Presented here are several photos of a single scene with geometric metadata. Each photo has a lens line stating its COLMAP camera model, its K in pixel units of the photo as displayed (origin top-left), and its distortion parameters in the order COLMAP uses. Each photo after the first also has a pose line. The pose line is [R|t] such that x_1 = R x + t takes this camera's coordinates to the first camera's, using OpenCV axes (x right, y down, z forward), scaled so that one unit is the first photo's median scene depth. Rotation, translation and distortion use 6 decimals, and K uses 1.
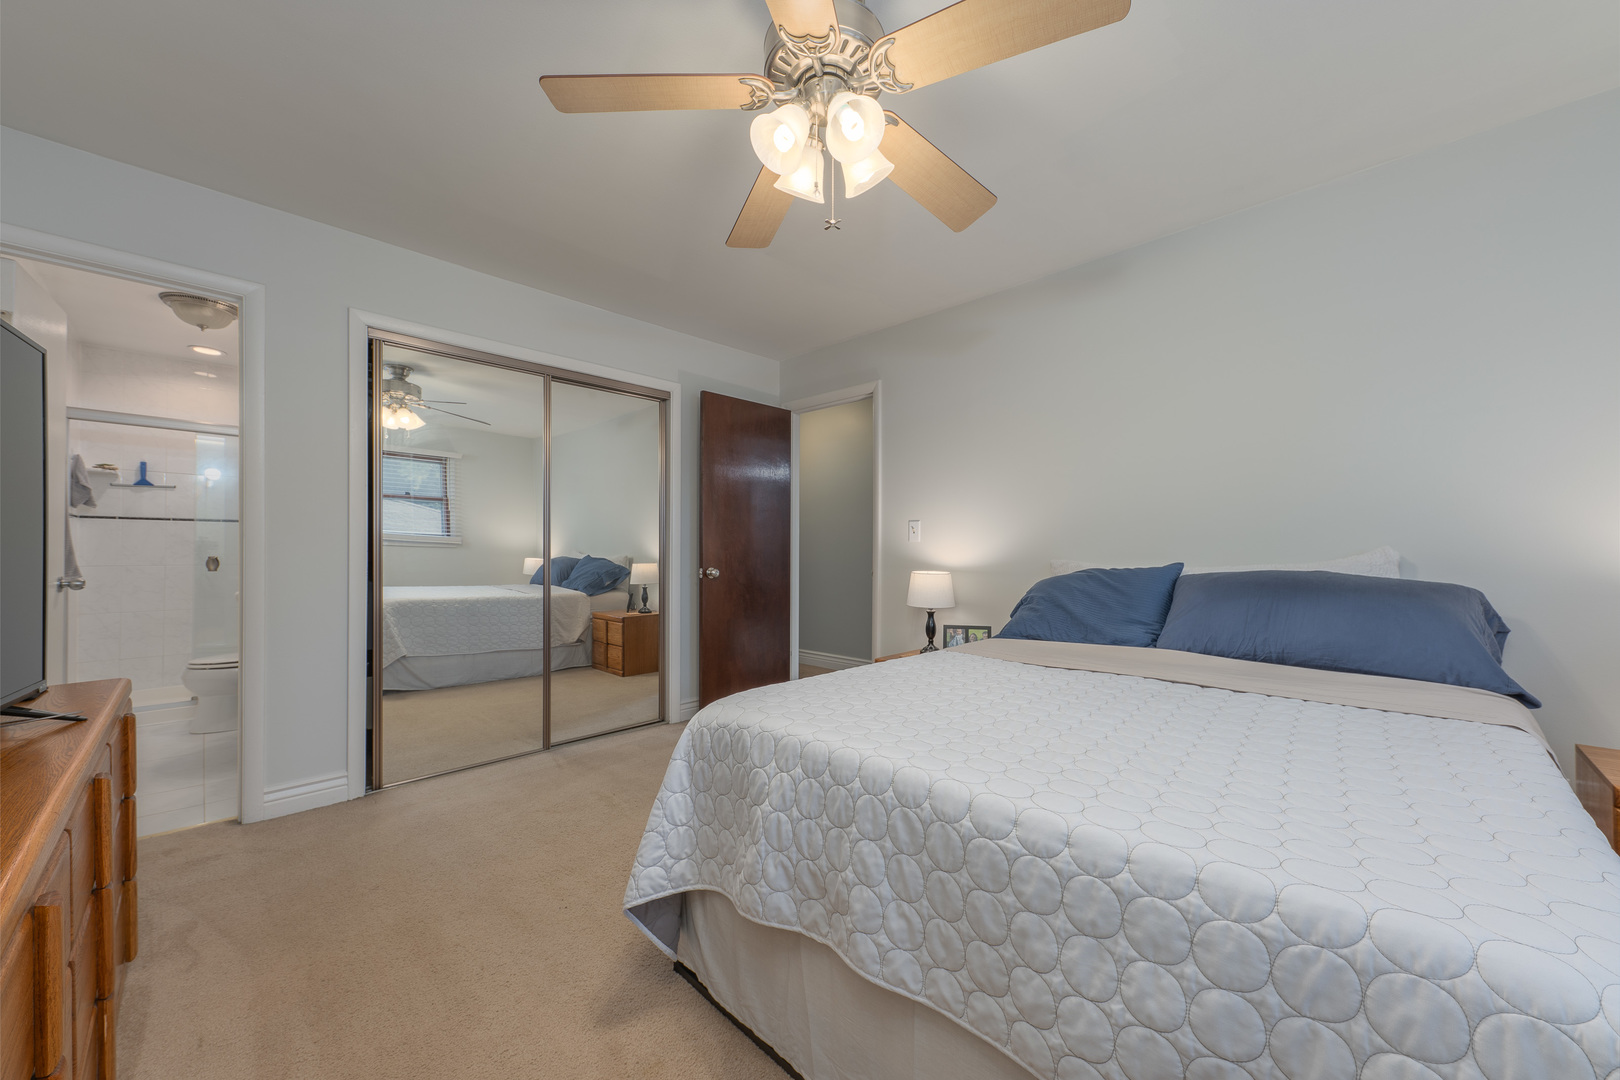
lens RADIAL K [[610.3, 0, 811.5], [0, 610.3, 552.8], [0, 0, 1]] dist [-0.000006, 0.000089]
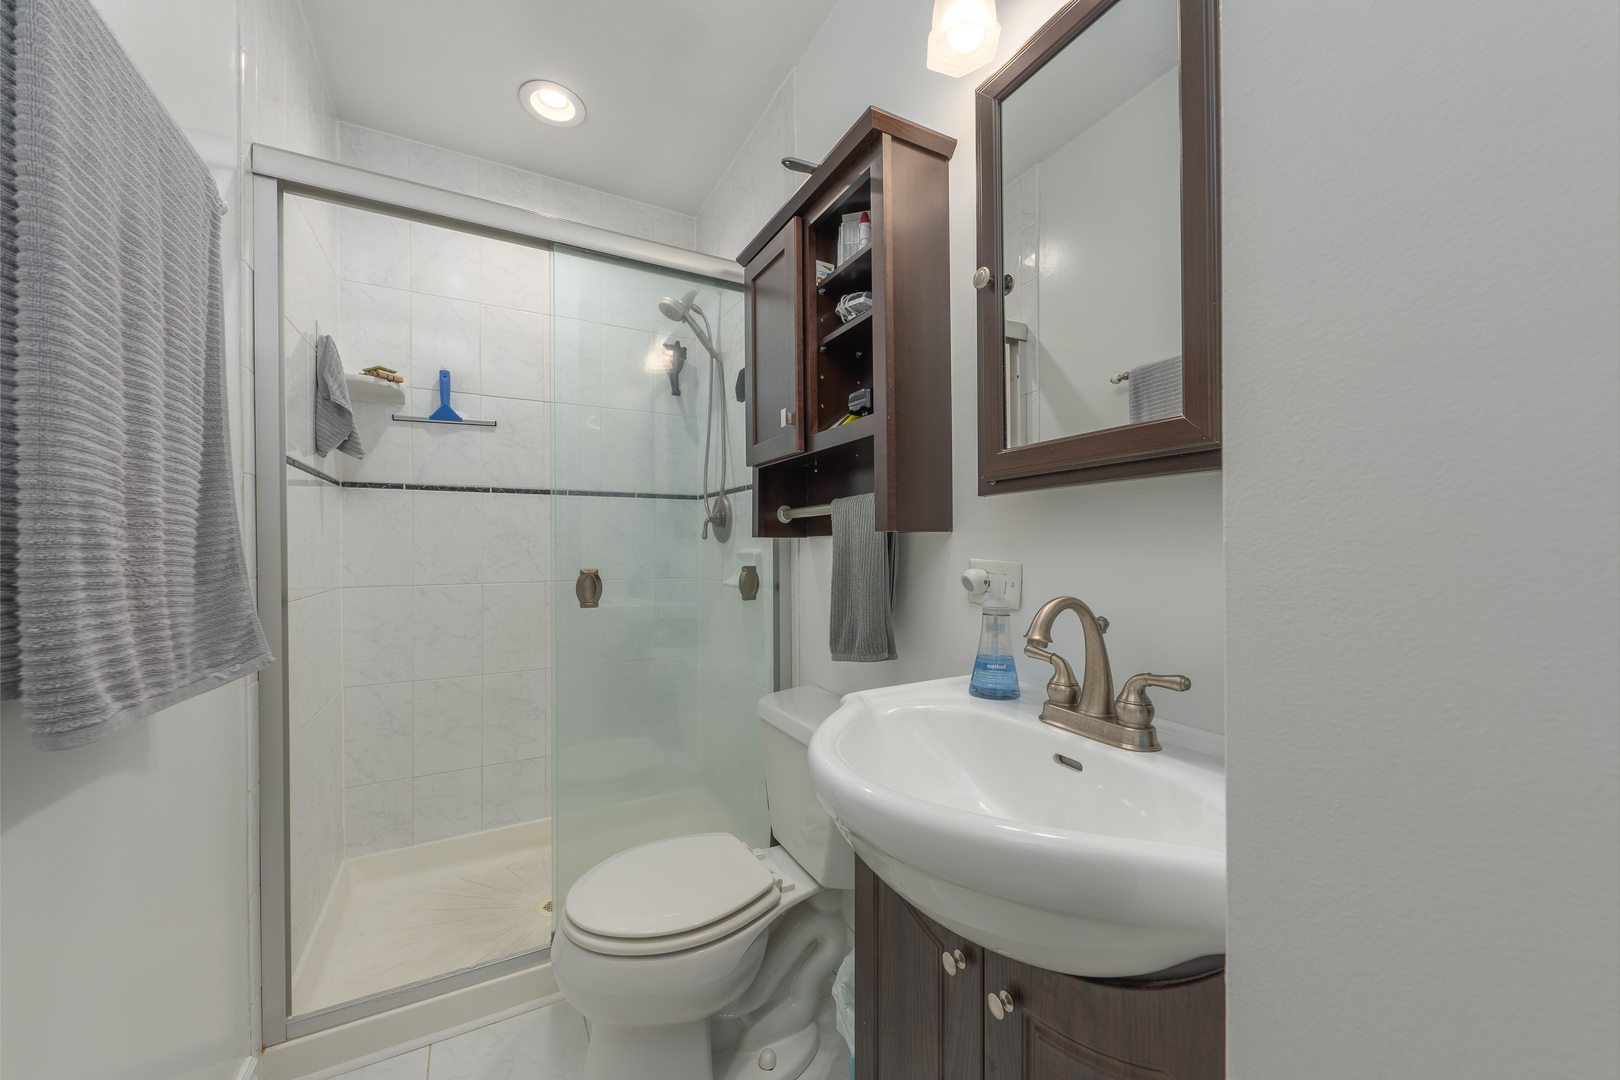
lens RADIAL K [[610.3, 0, 809.3], [0, 610.3, 539.1], [0, 0, 1]] dist [-0.000006, 0.000089]
pose [[0.959109, -0.009403, -0.282882, -0.715543], [0.009002, 0.999956, -0.002718, -0.010314], [0.282895, 0.000061, 0.959151, 0.648110]]
